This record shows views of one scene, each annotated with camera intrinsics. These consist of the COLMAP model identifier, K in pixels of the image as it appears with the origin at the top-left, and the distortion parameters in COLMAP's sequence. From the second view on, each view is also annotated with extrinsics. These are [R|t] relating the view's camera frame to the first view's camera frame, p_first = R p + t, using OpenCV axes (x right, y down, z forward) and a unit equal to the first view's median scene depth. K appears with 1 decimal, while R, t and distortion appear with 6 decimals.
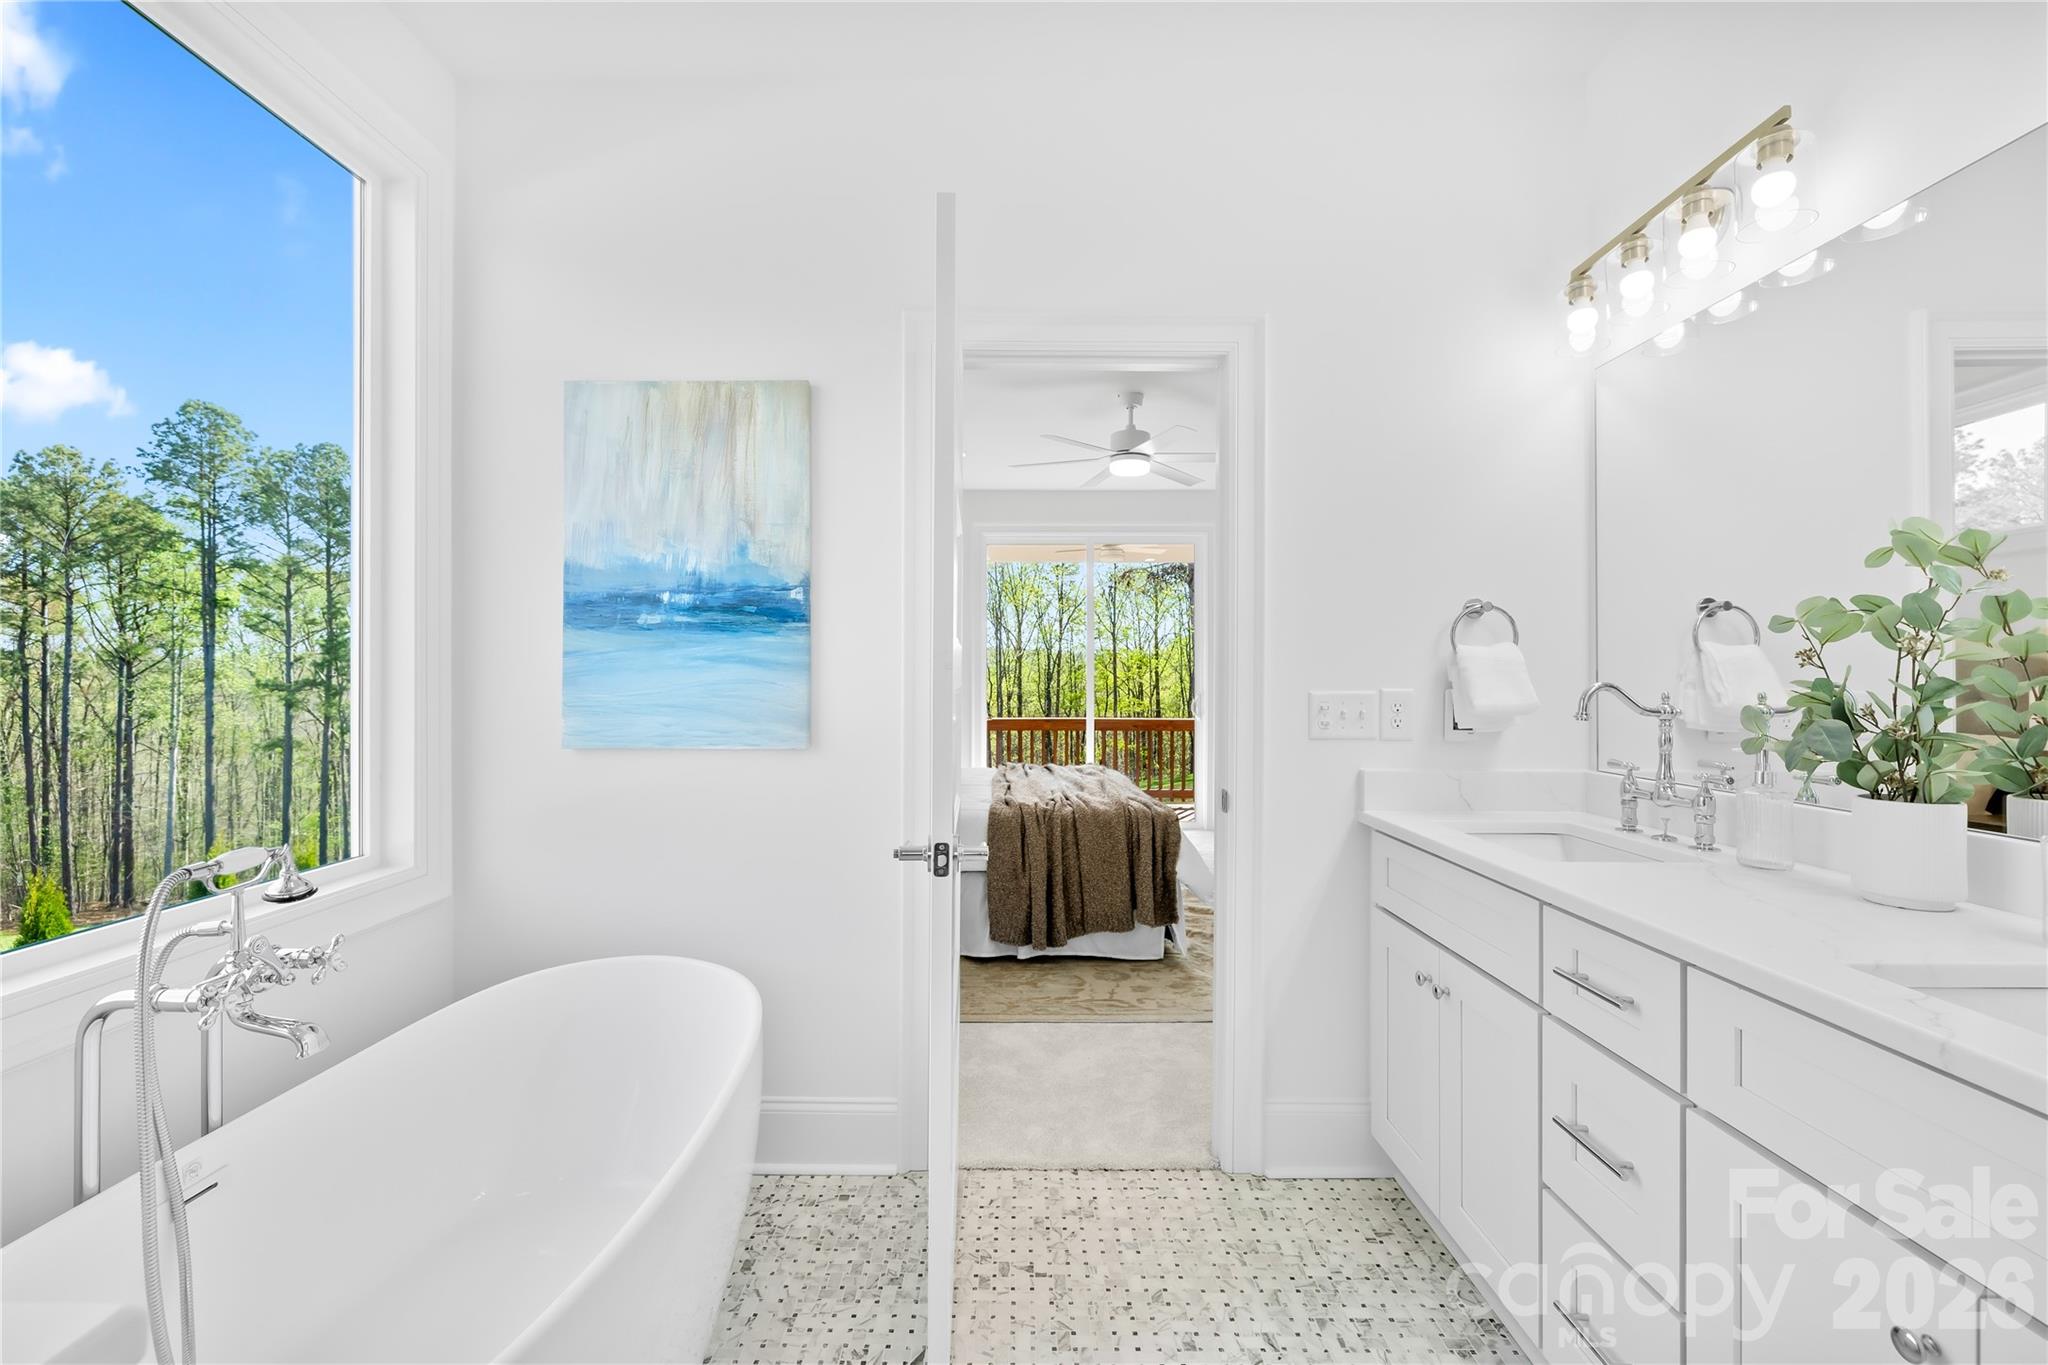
lens RADIAL K [[868.8, 0, 1018.9], [0, 868.8, 680.4], [0, 0, 1]] dist [0.000780, -0.000327]
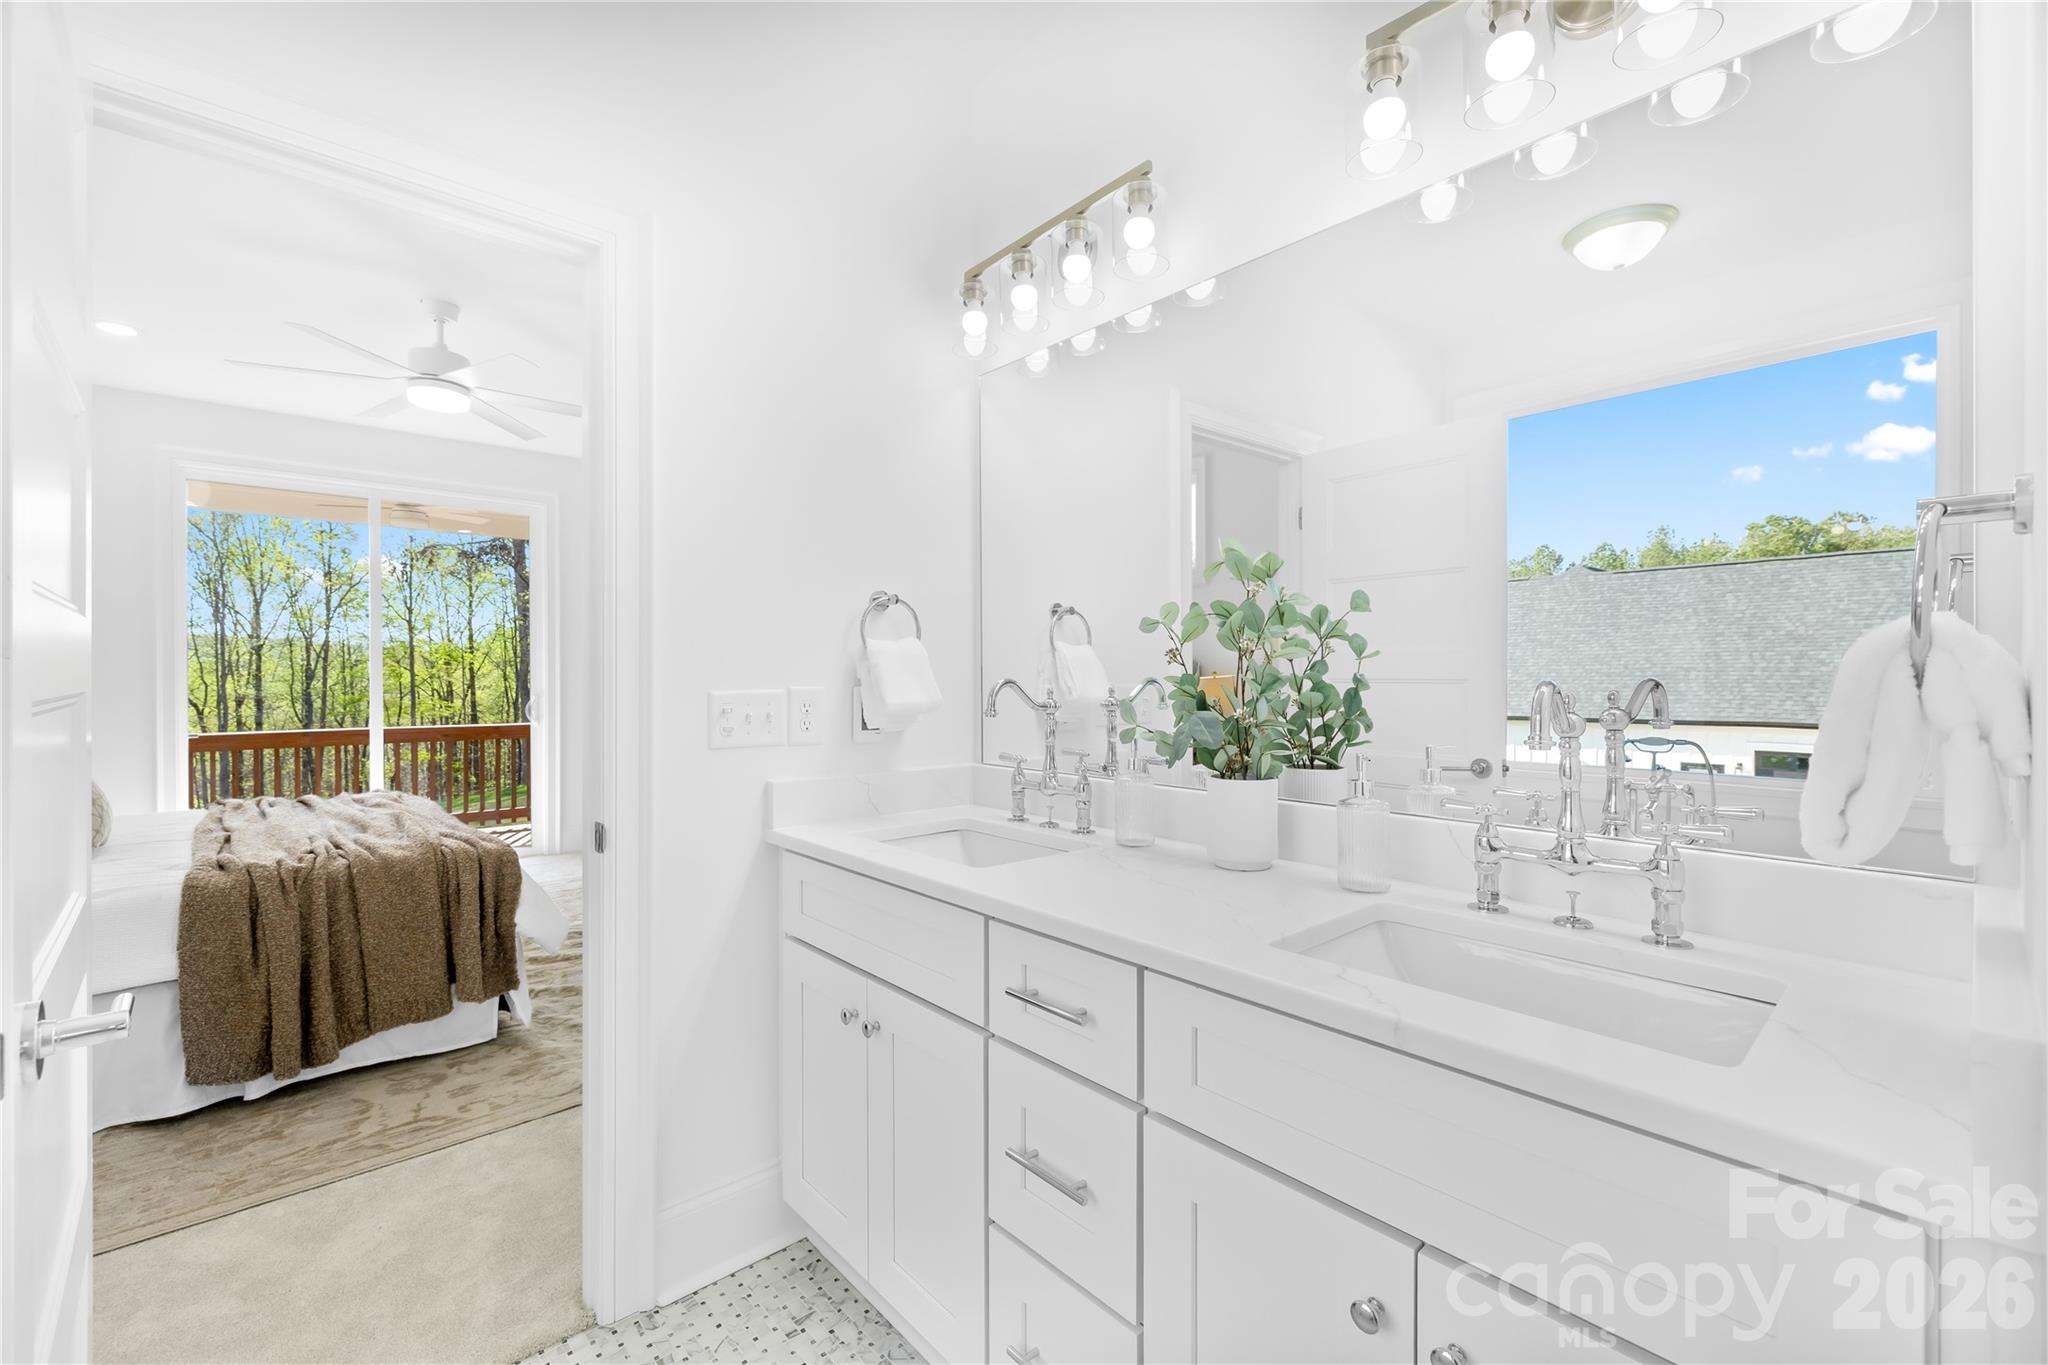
lens RADIAL K [[868.8, 0, 1018.9], [0, 868.8, 680.4], [0, 0, 1]] dist [0.000780, -0.000327]
pose [[0.752067, -0.006776, 0.659052, 0.012085], [0.004535, 0.999977, 0.005106, -0.000601], [-0.659071, -0.000851, 0.752080, 0.171470]]
